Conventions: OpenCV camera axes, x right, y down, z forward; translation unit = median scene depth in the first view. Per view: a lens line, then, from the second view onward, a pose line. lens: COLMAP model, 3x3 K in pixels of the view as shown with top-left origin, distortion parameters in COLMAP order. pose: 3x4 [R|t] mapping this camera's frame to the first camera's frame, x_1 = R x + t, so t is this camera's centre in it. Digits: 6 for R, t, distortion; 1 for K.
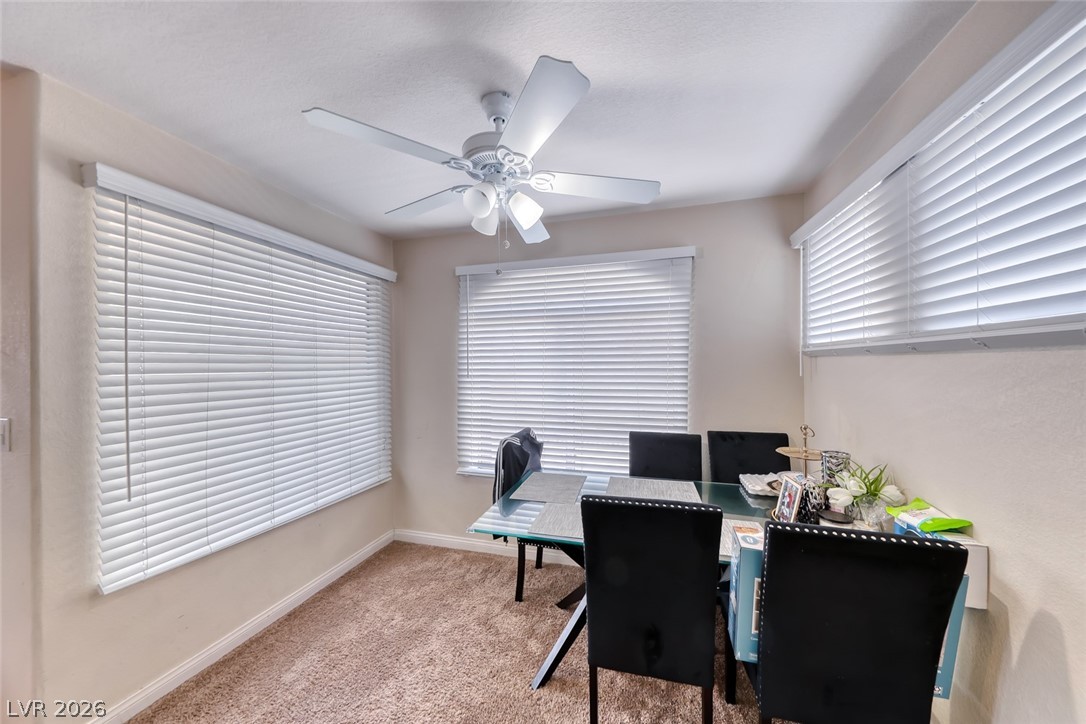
lens RADIAL K [[368.8, 0, 541.0], [0, 368.8, 365.3], [0, 0, 1]] dist [-0.001518, -0.000056]
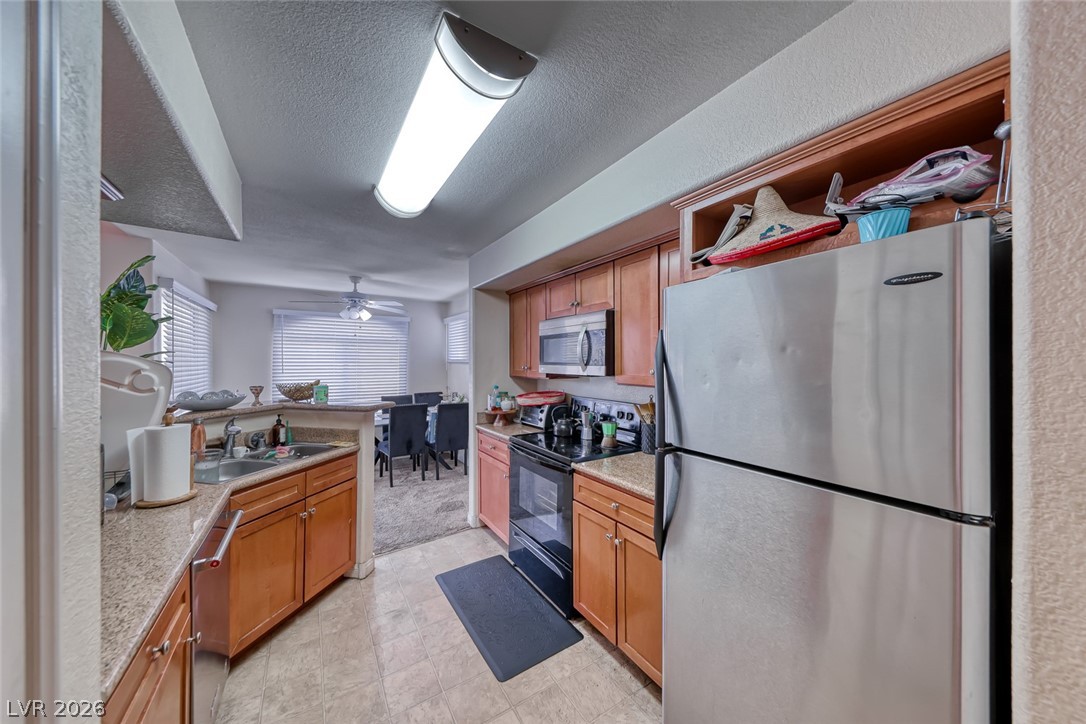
lens RADIAL K [[368.8, 0, 541.8], [0, 368.8, 363.1], [0, 0, 1]] dist [-0.001518, -0.000056]
pose [[0.657898, 0.001895, 0.753104, -0.867226], [-0.001325, 0.999998, -0.001359, -0.023401], [-0.753106, -0.000104, 0.657900, -1.296026]]
